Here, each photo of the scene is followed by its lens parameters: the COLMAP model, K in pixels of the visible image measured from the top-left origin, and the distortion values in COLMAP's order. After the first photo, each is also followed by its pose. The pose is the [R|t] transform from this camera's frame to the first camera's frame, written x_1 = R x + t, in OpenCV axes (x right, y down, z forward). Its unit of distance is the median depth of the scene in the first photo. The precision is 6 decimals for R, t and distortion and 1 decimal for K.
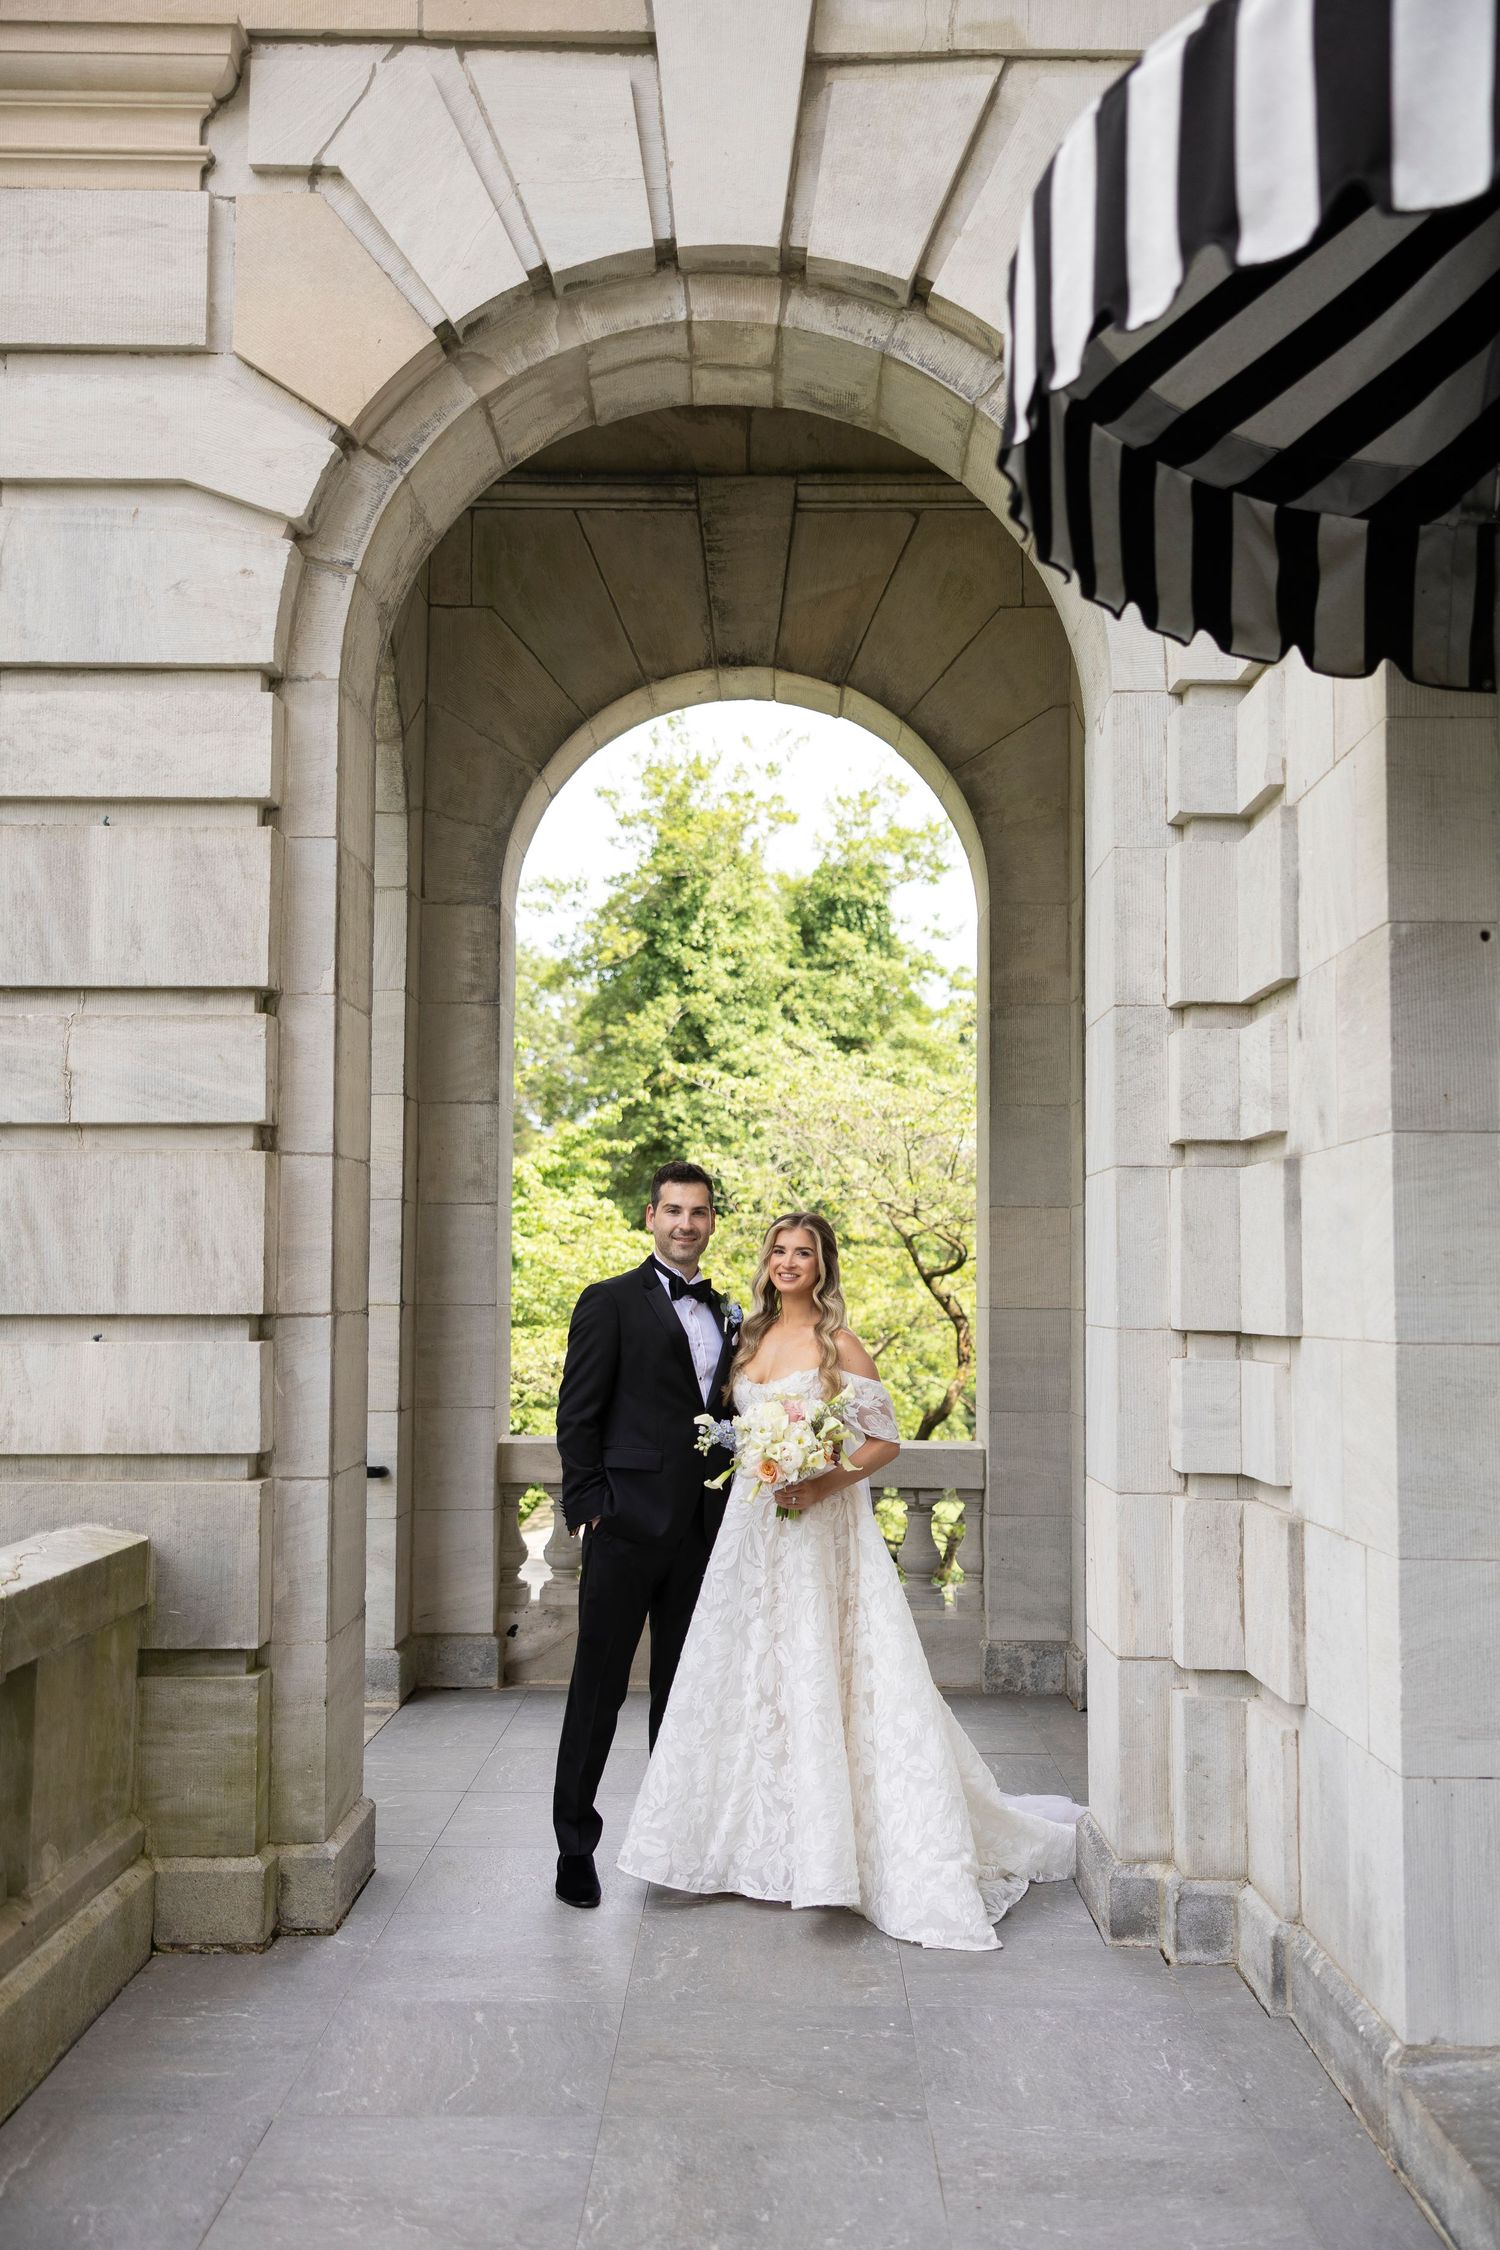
lens RADIAL K [[2157.0, 0, 738.6], [0, 2157.0, 1145.2], [0, 0, 1]] dist [0.013420, 0.000000]
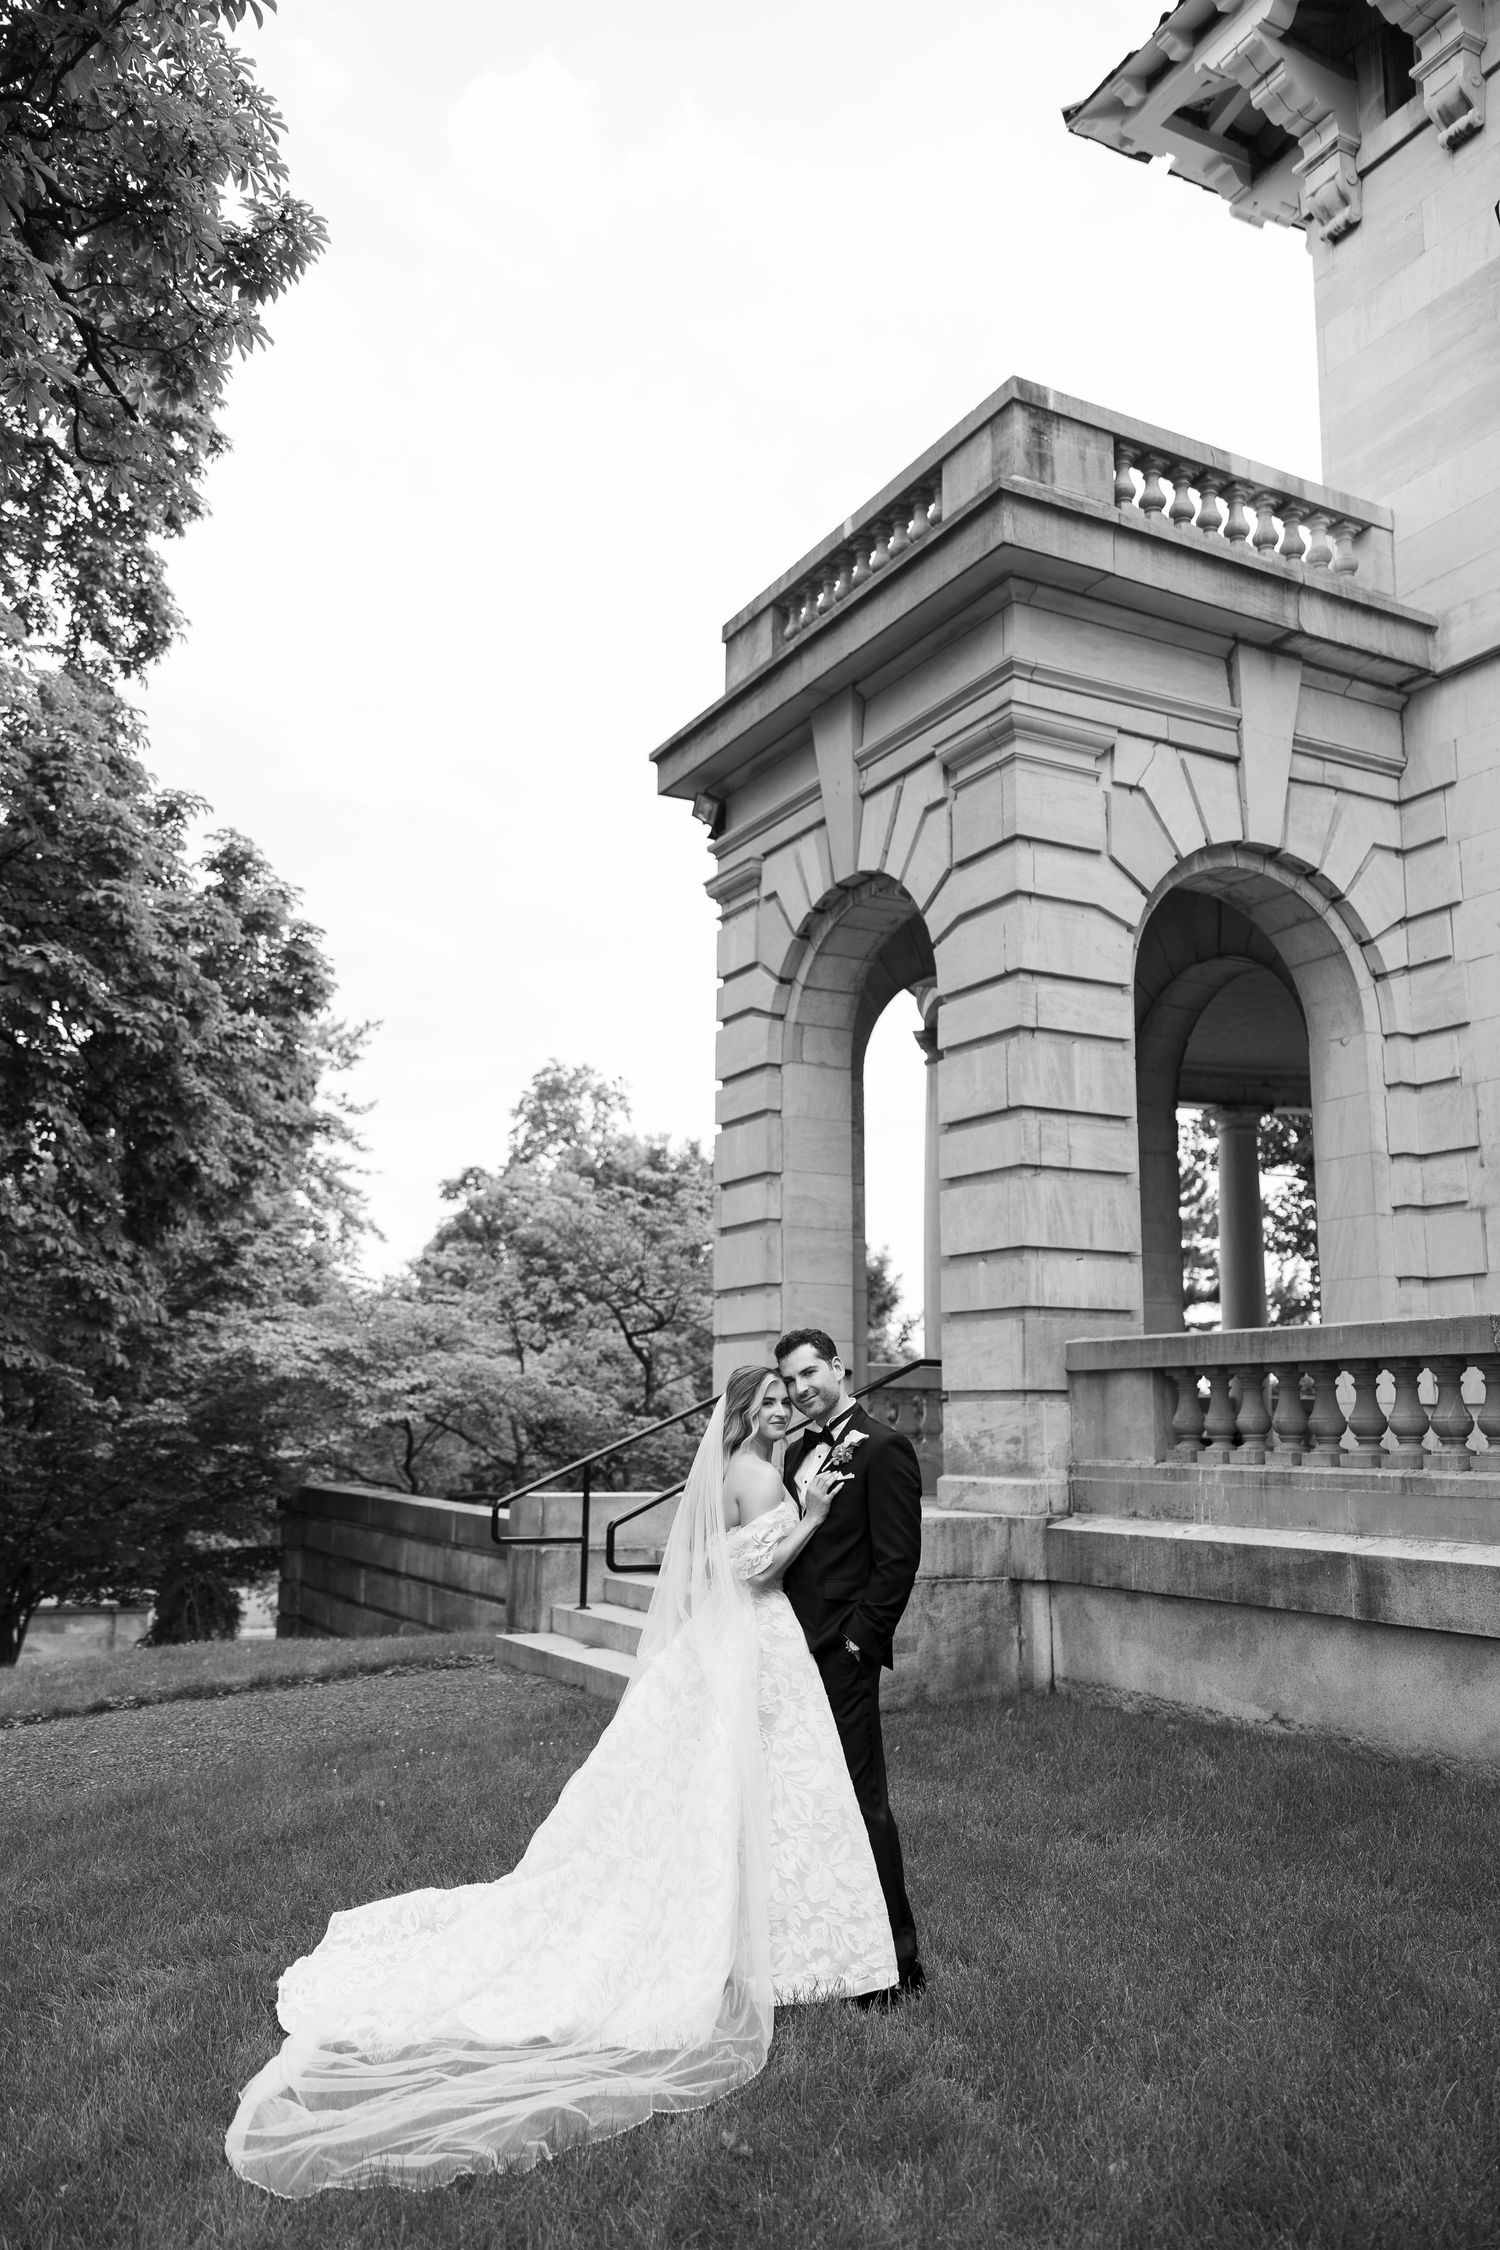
lens RADIAL K [[1723.2, 0, 767.1], [0, 1723.2, 1129.5], [0, 0, 1]] dist [0.008234, -0.008535]
pose [[0.884030, 0.080202, 0.460499, -1.450771], [-0.035262, 0.993806, -0.105391, 0.155899], [-0.466099, 0.076930, 0.881382, -0.500867]]
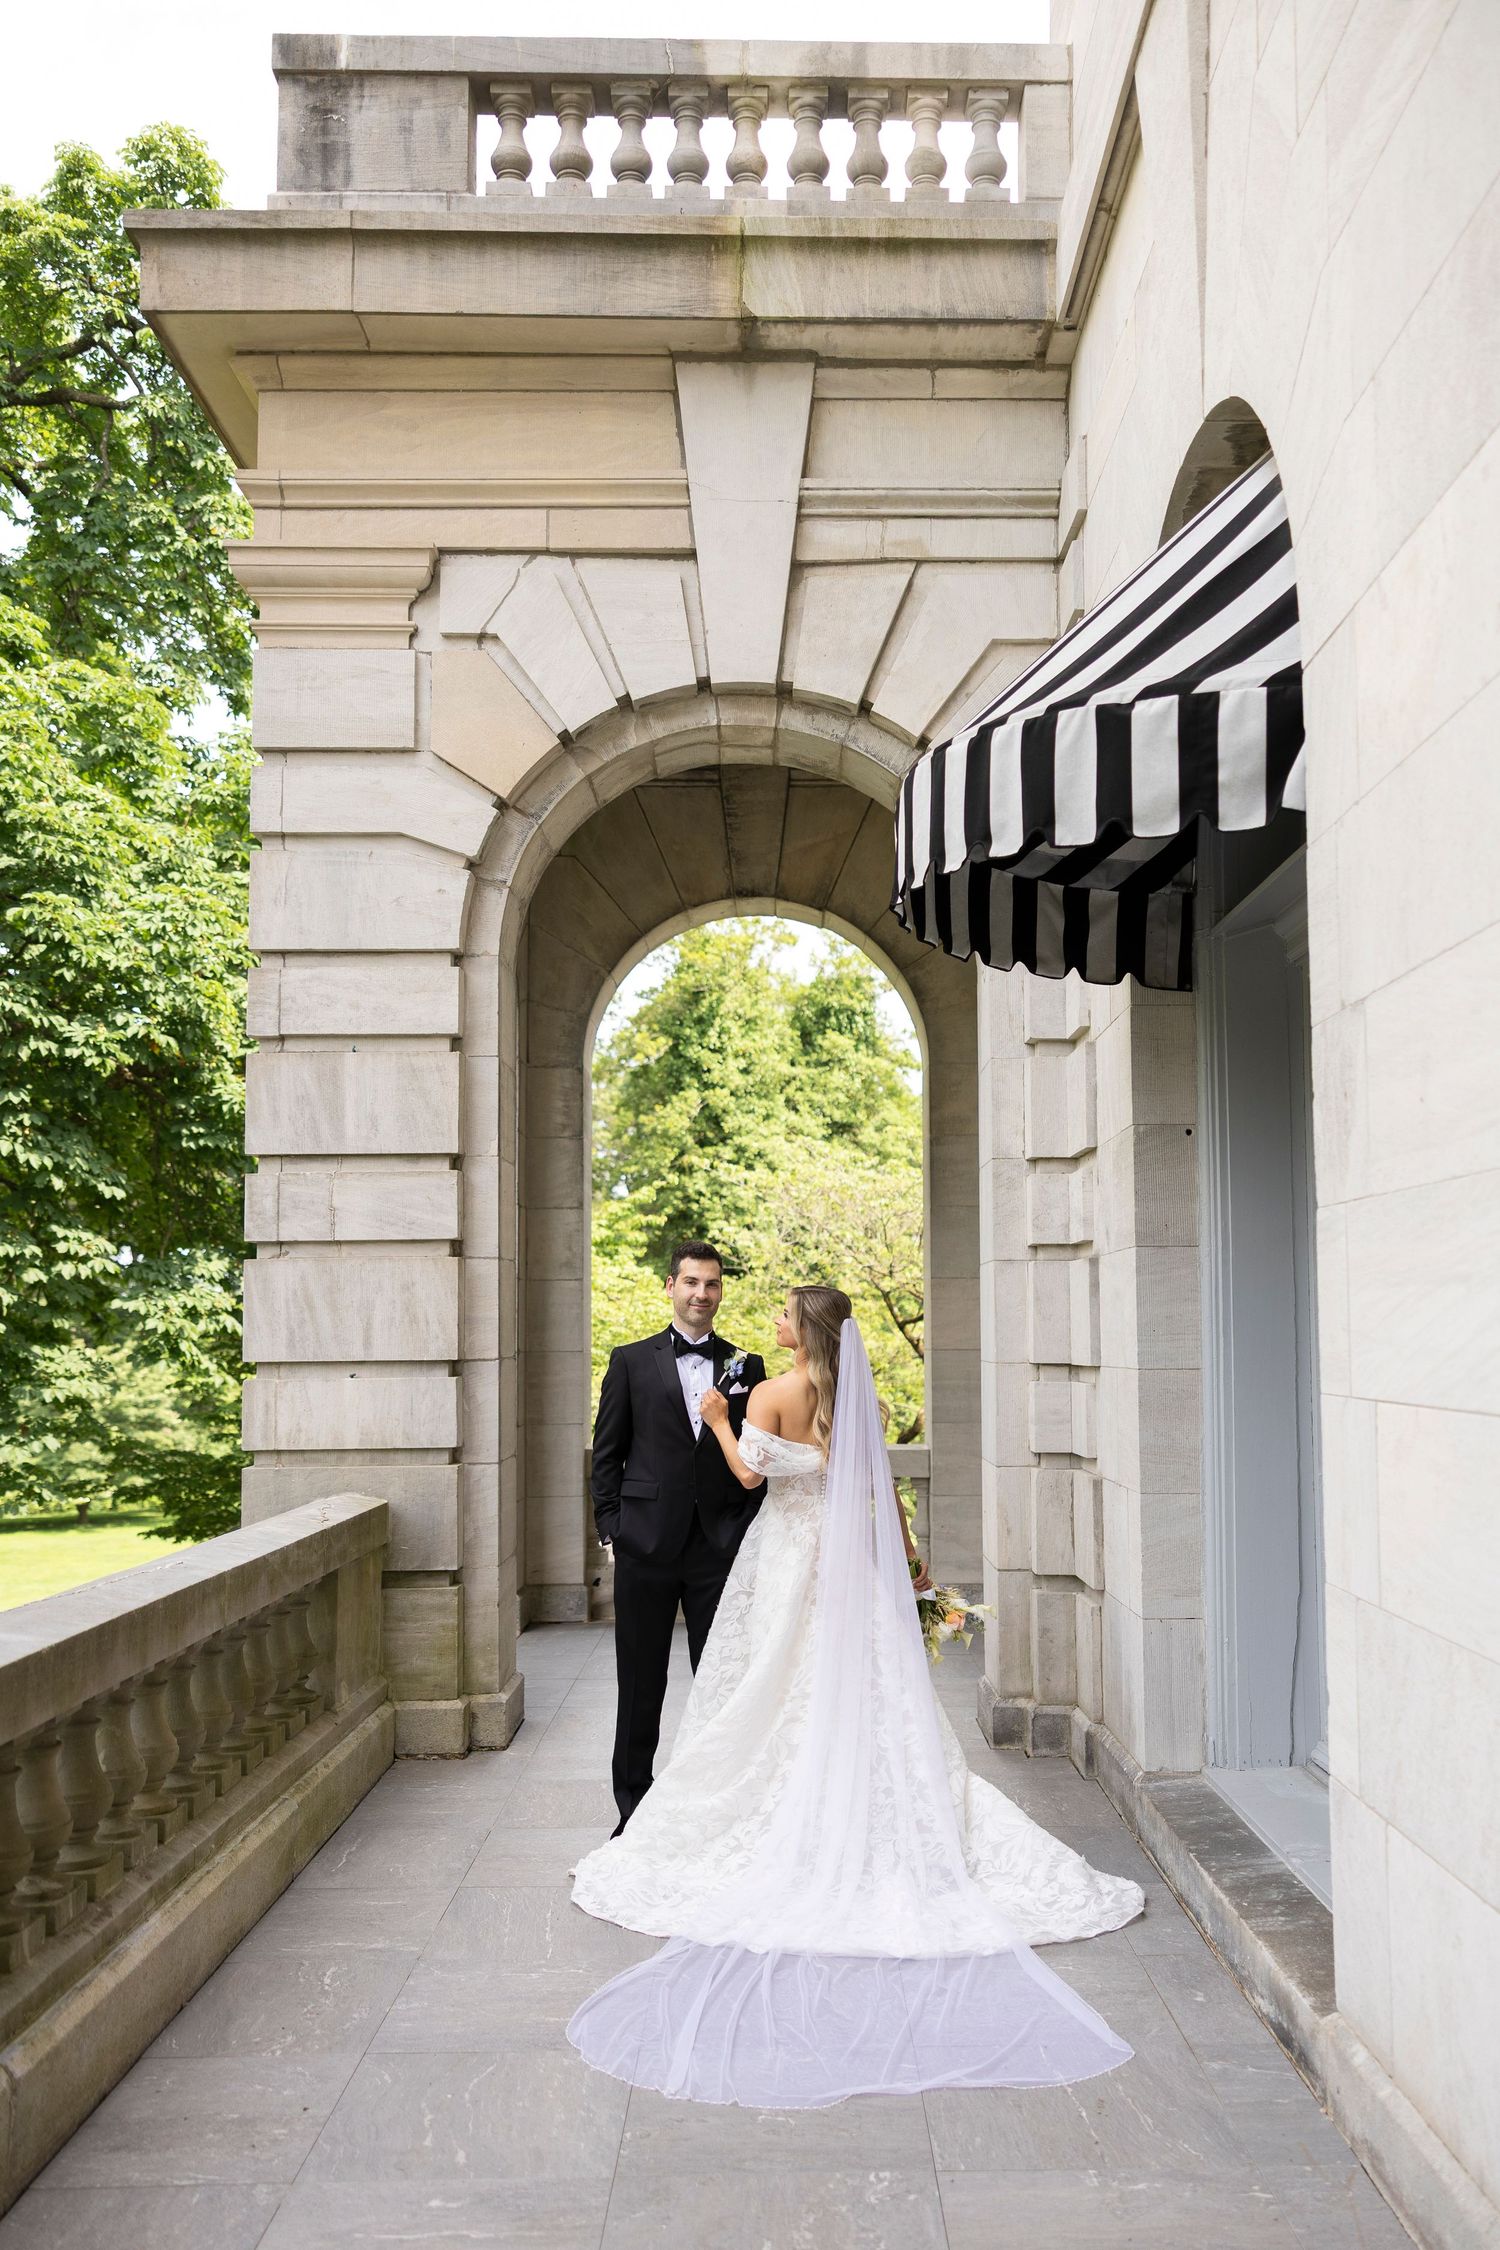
lens RADIAL K [[1887.2, 0, 783.0], [0, 1887.2, 1187.4], [0, 0, 1]] dist [0.012573, -0.006565]
pose [[0.999787, -0.009912, 0.018124, -0.004601], [0.010091, 0.999901, -0.009817, -0.031927], [-0.018025, 0.009998, 0.999788, -0.387081]]
